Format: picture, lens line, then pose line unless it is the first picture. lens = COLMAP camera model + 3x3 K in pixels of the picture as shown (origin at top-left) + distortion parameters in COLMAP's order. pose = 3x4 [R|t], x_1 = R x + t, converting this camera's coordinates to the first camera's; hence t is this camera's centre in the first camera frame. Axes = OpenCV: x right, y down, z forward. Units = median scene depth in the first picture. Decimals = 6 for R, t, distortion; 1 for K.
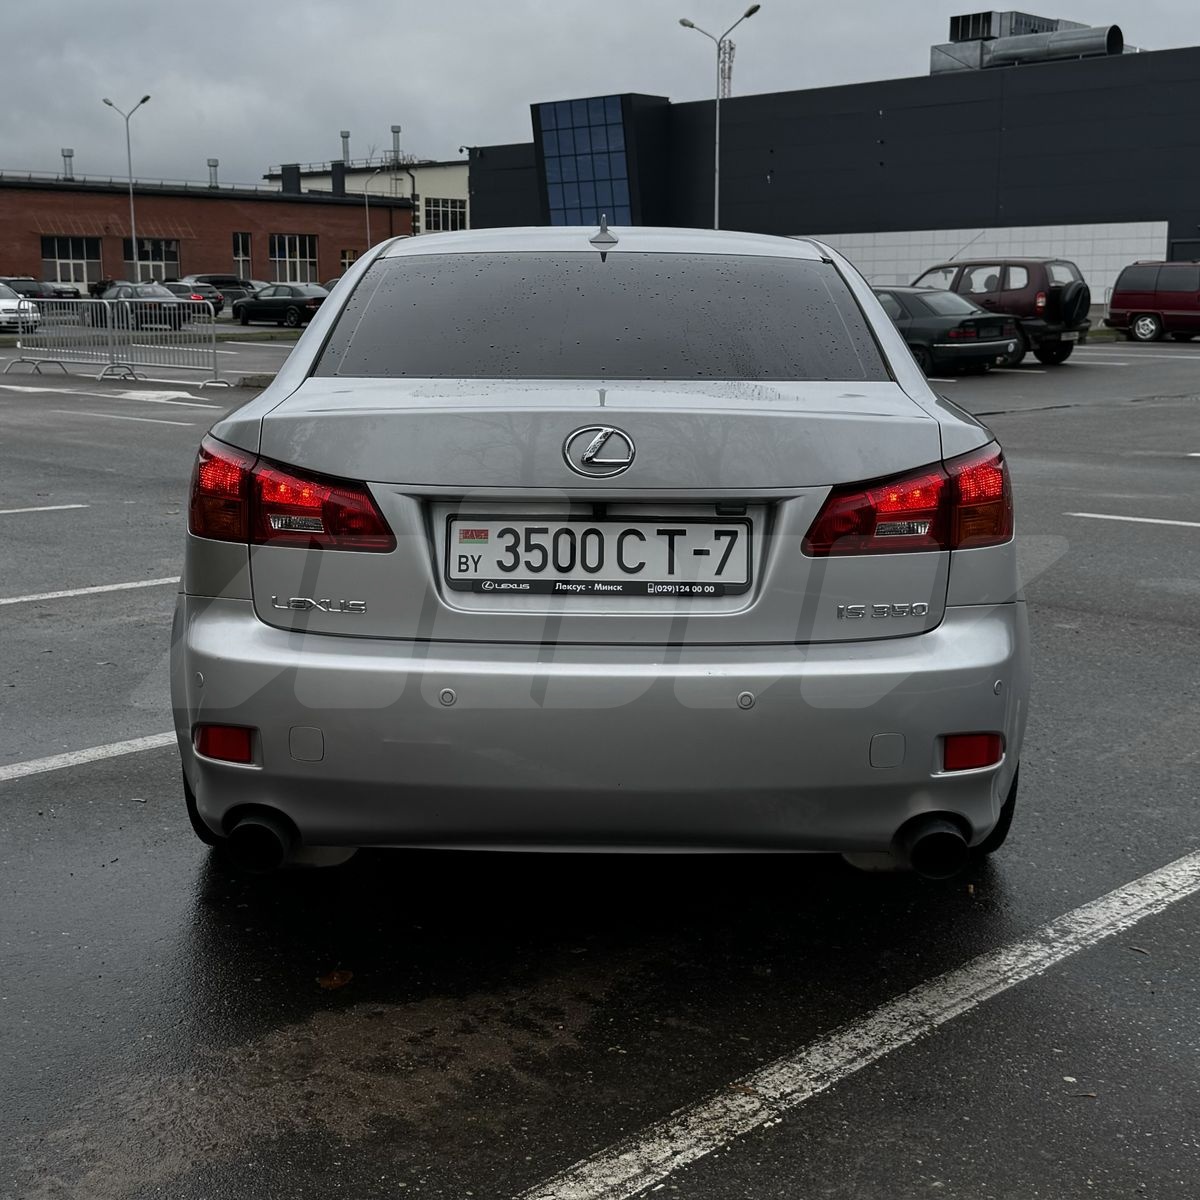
lens RADIAL K [[1835.4, 0, 600.0], [0, 1835.4, 600.0], [0, 0, 1]] dist [0.519610, -2.129172]
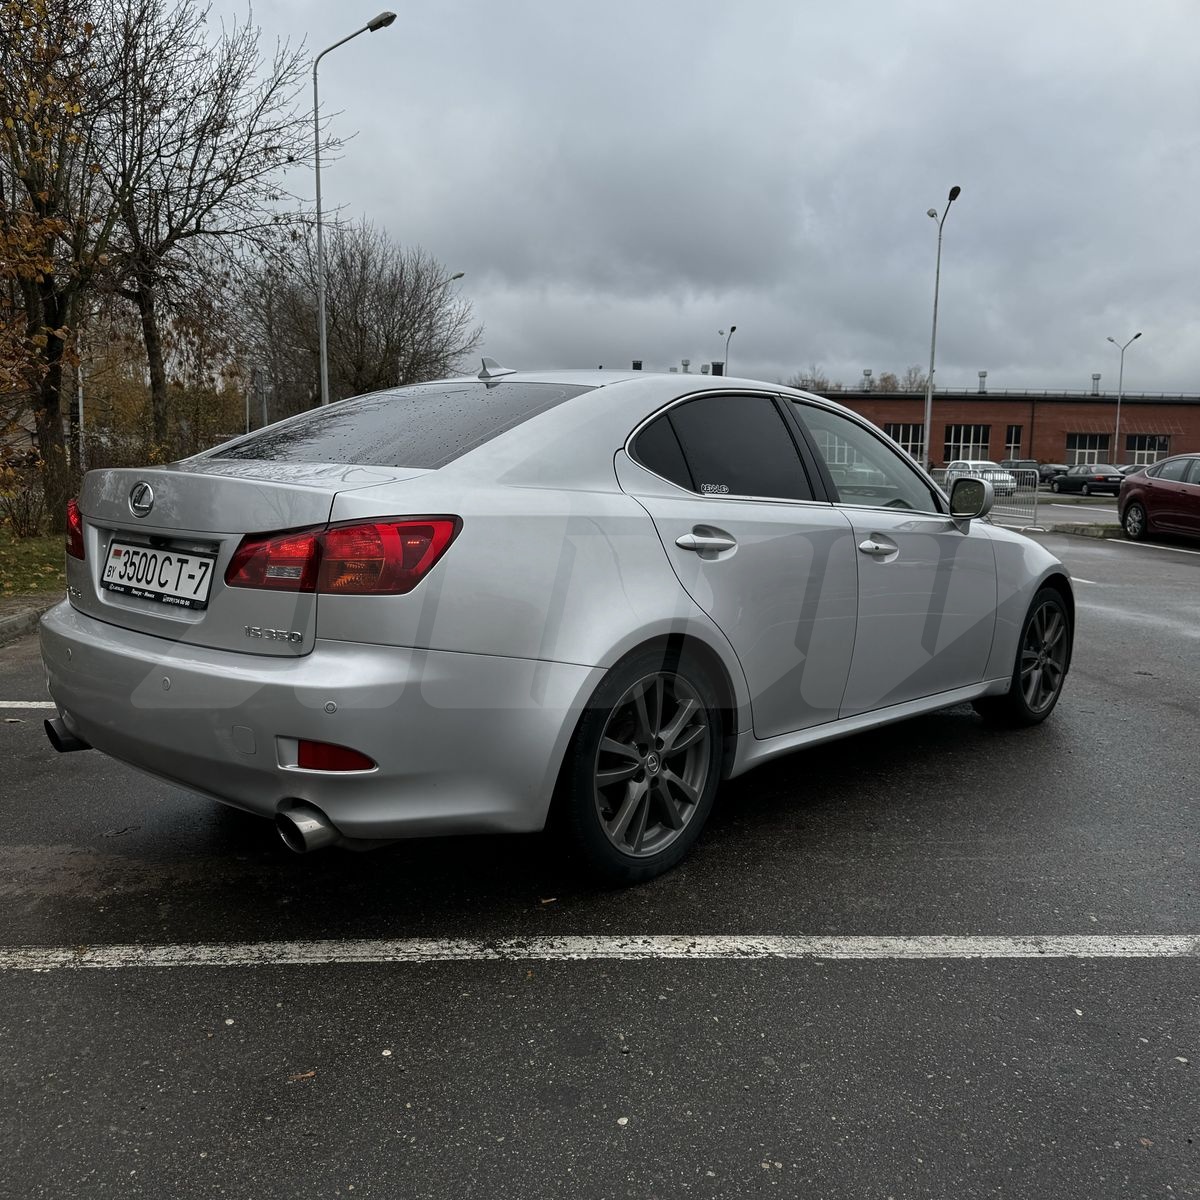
lens RADIAL K [[1227.4, 0, 600.0], [0, 1227.4, 600.0], [0, 0, 1]] dist [0.112367, -0.241555]
pose [[0.713153, 0.089113, -0.695321, 0.916466], [-0.134588, 0.990840, -0.011053, -0.039098], [0.687967, 0.101465, 0.718614, 0.537145]]
